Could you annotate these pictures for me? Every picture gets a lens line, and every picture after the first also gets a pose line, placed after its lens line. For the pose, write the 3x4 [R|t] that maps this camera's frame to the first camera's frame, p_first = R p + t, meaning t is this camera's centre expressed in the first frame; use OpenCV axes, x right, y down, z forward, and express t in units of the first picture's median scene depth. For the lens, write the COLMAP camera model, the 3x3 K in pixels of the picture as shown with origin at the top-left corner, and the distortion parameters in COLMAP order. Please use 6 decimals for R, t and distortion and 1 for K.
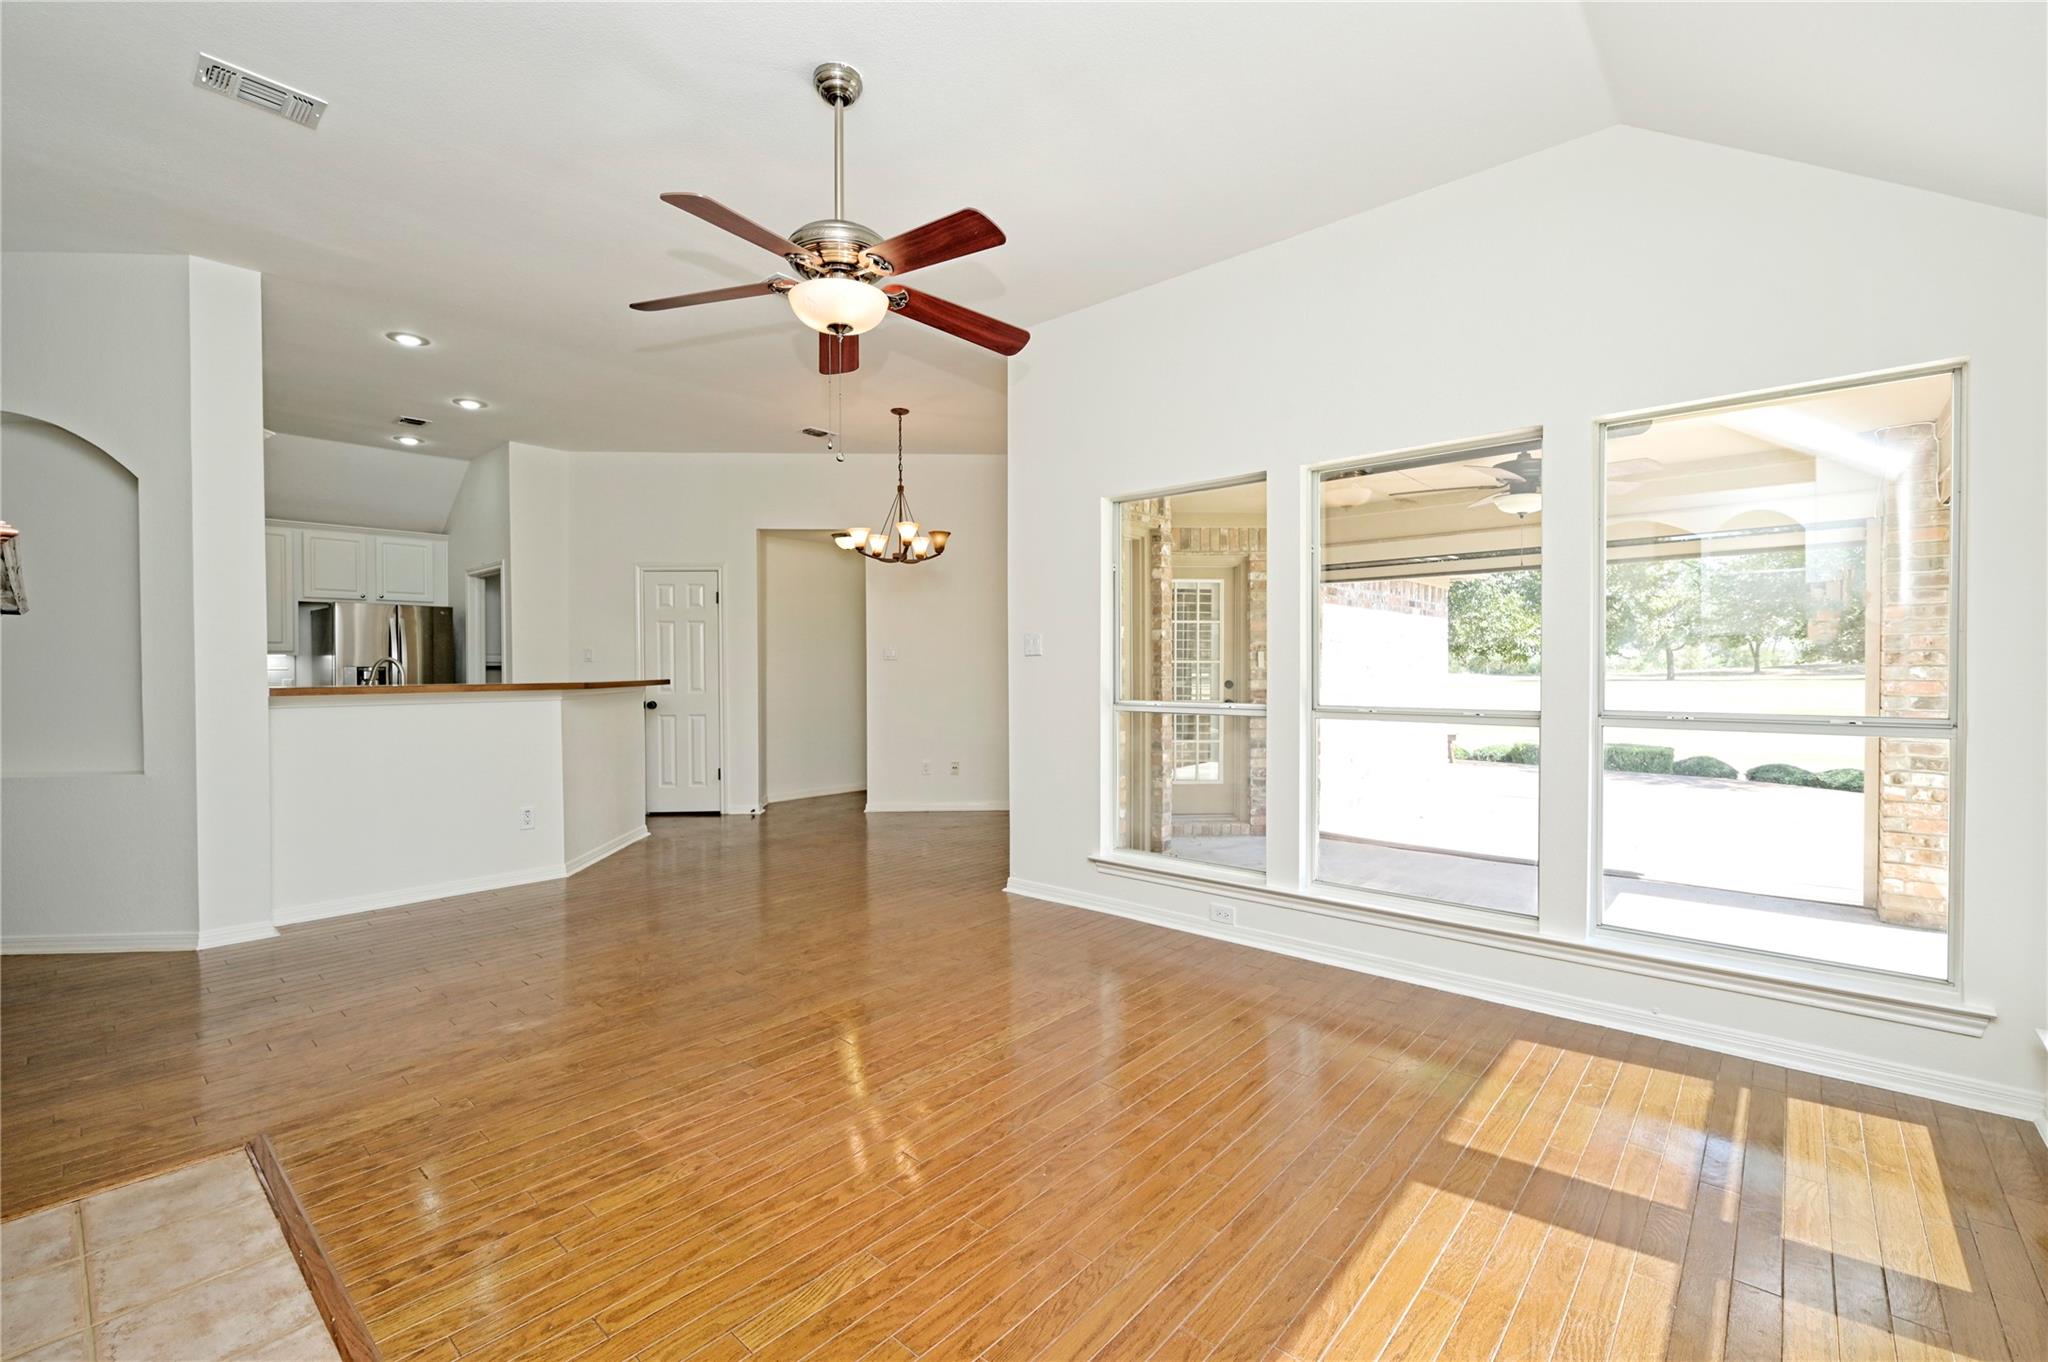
lens RADIAL K [[872.6, 0, 1024.0], [0, 872.6, 681.0], [0, 0, 1]] dist [-0.000140, -0.000353]
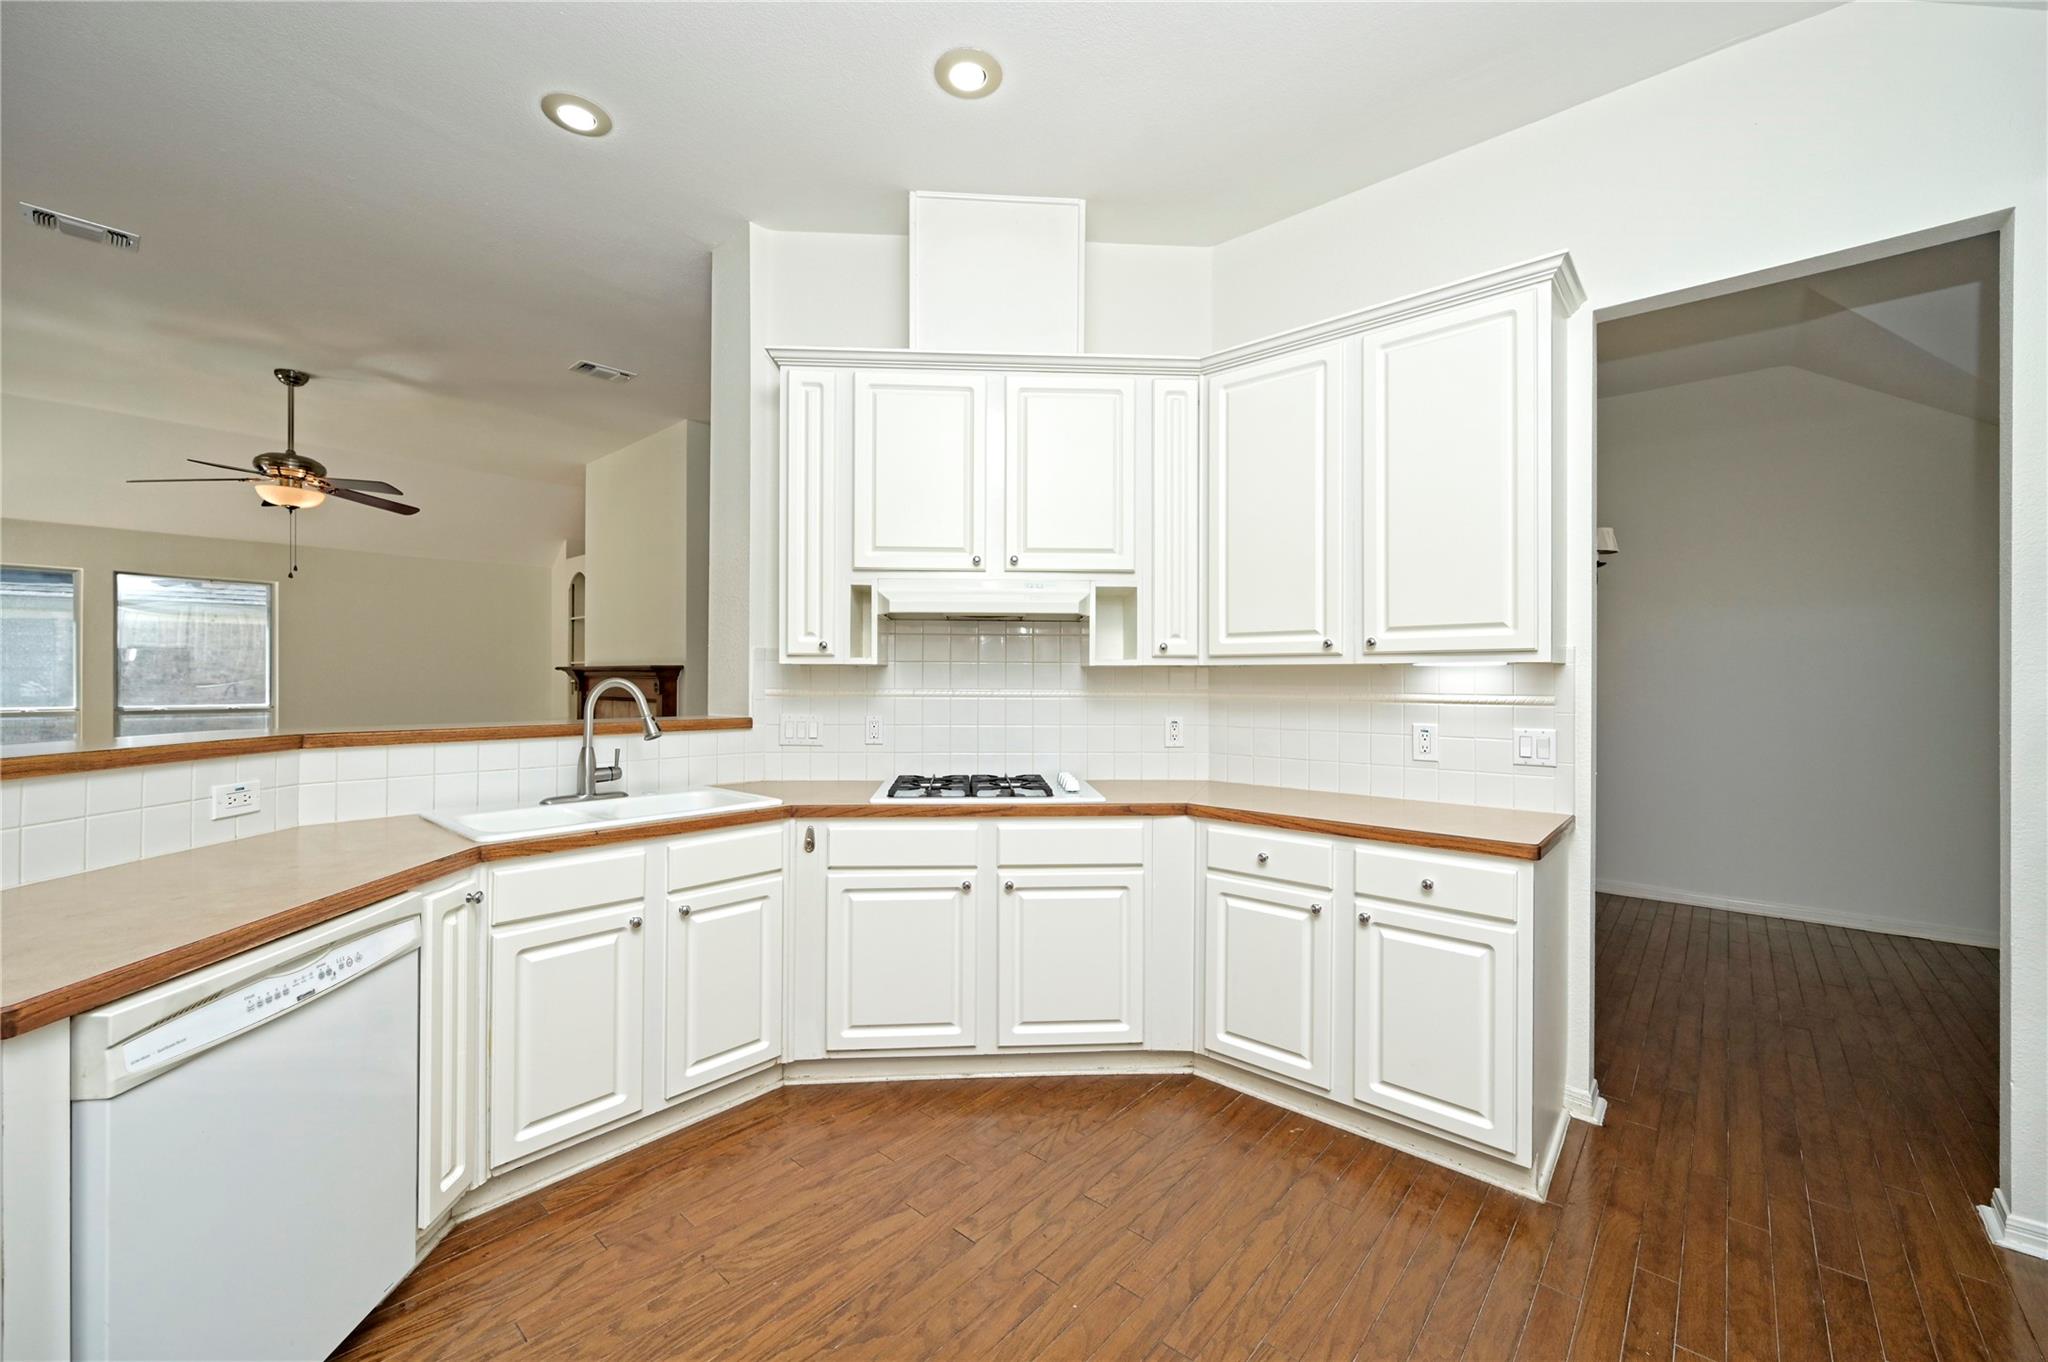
lens RADIAL K [[803.6, 0, 1022.9], [0, 803.6, 678.1], [0, 0, 1]] dist [-0.000780, 0.000182]
pose [[-0.999995, 0.000586, -0.003065, -0.774112], [0.000540, 0.999891, 0.014726, -0.027155], [0.003073, 0.014725, -0.999887, 1.190572]]
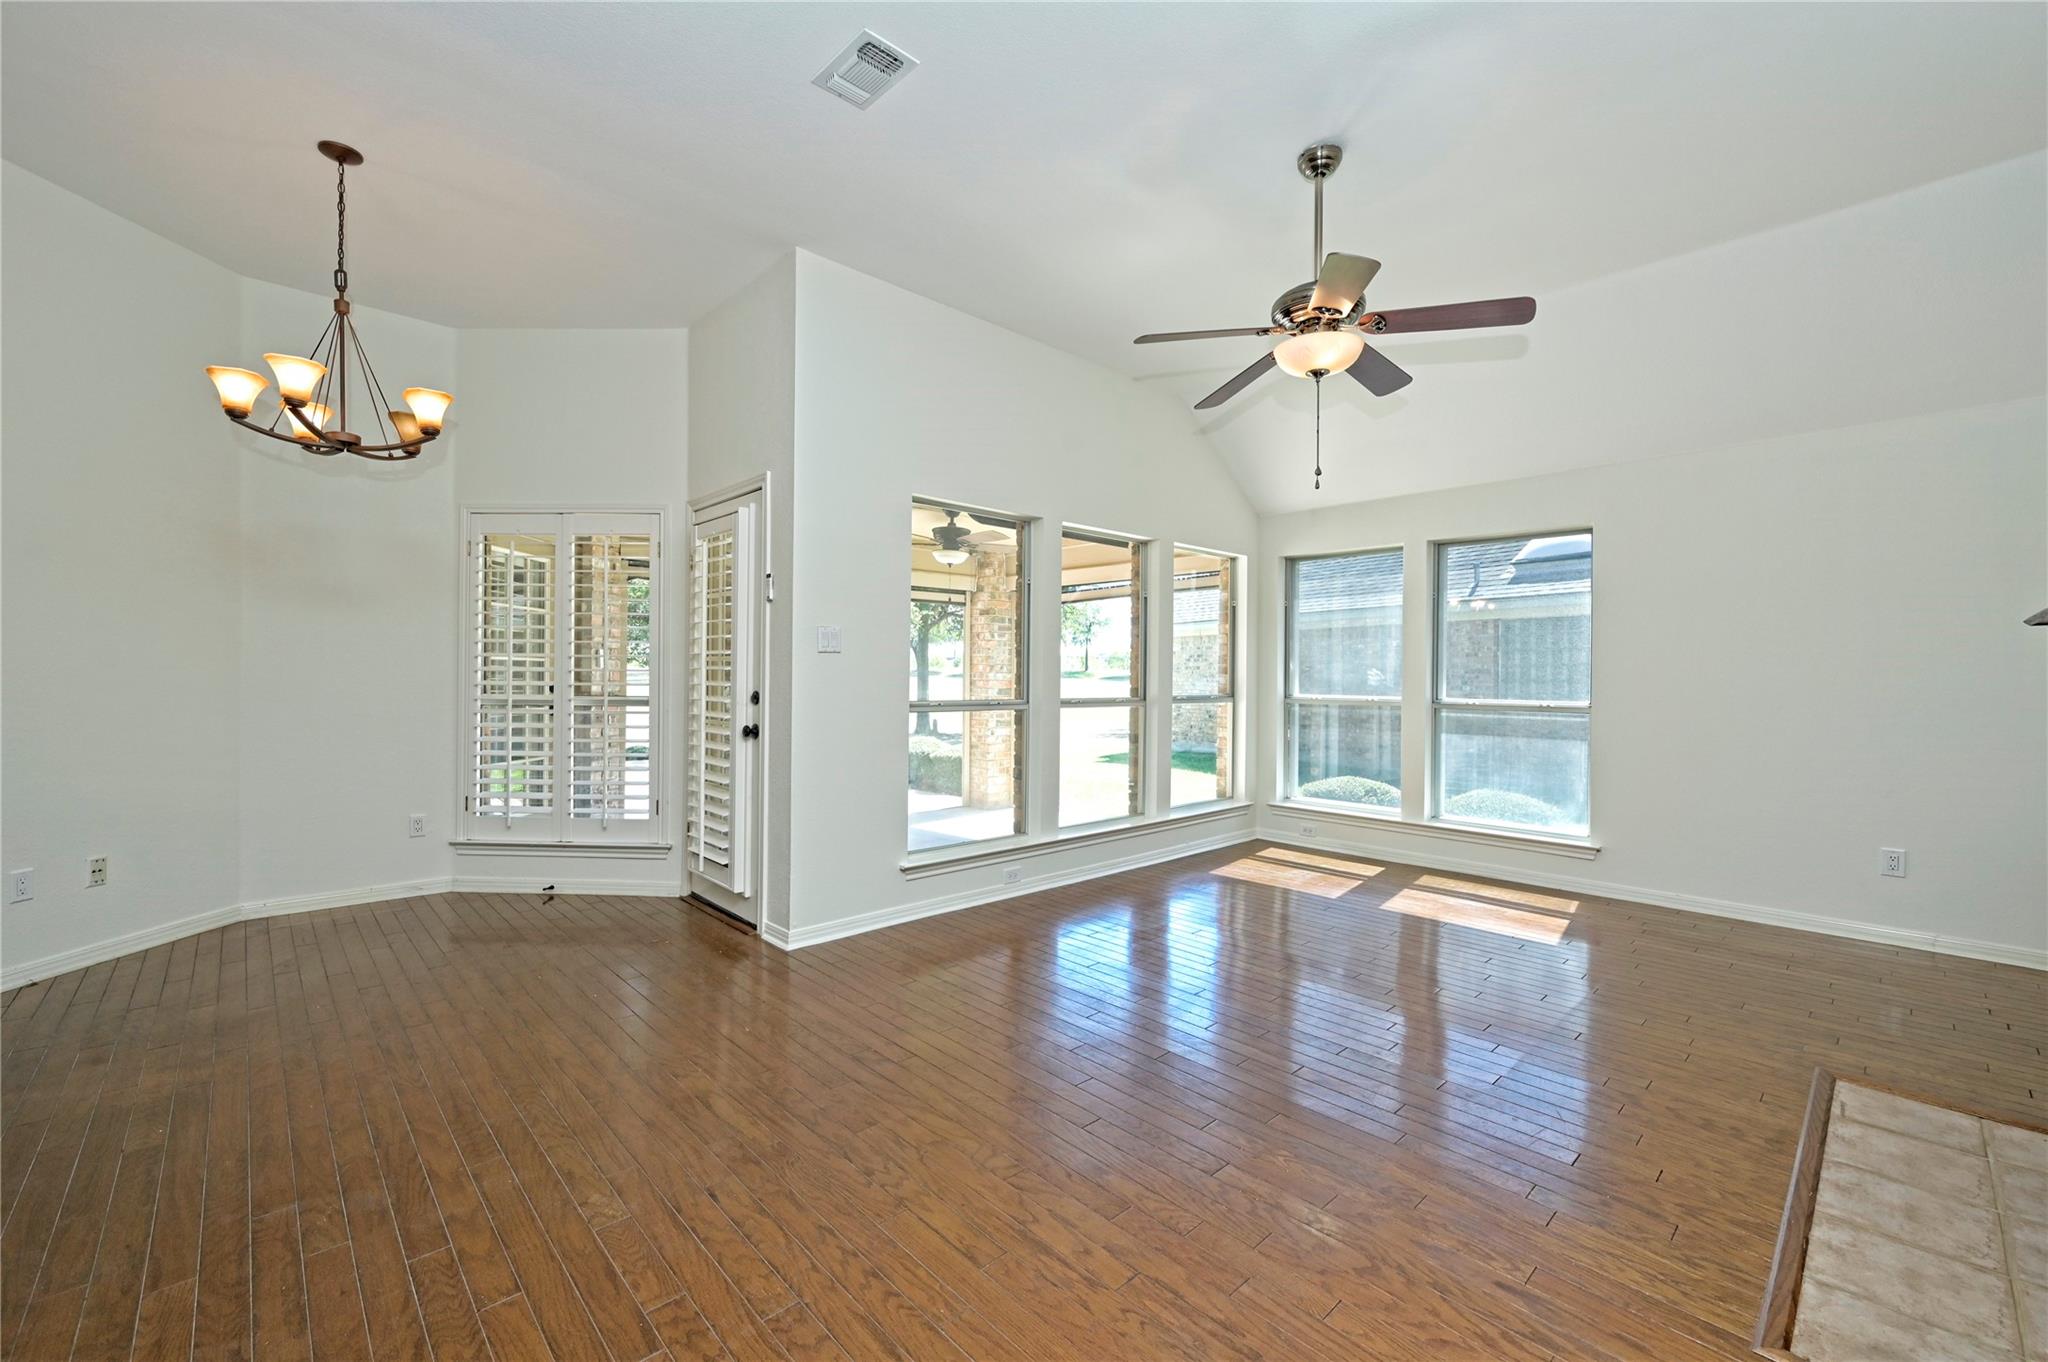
lens RADIAL K [[835.3, 0, 1021.6], [0, 835.3, 675.5], [0, 0, 1]] dist [-0.002241, 0.000026]
pose [[0.092201, 0.003950, 0.995733, -0.586130], [0.005554, 0.999975, -0.004481, -0.001396], [-0.995725, 0.005943, 0.092177, 0.561811]]
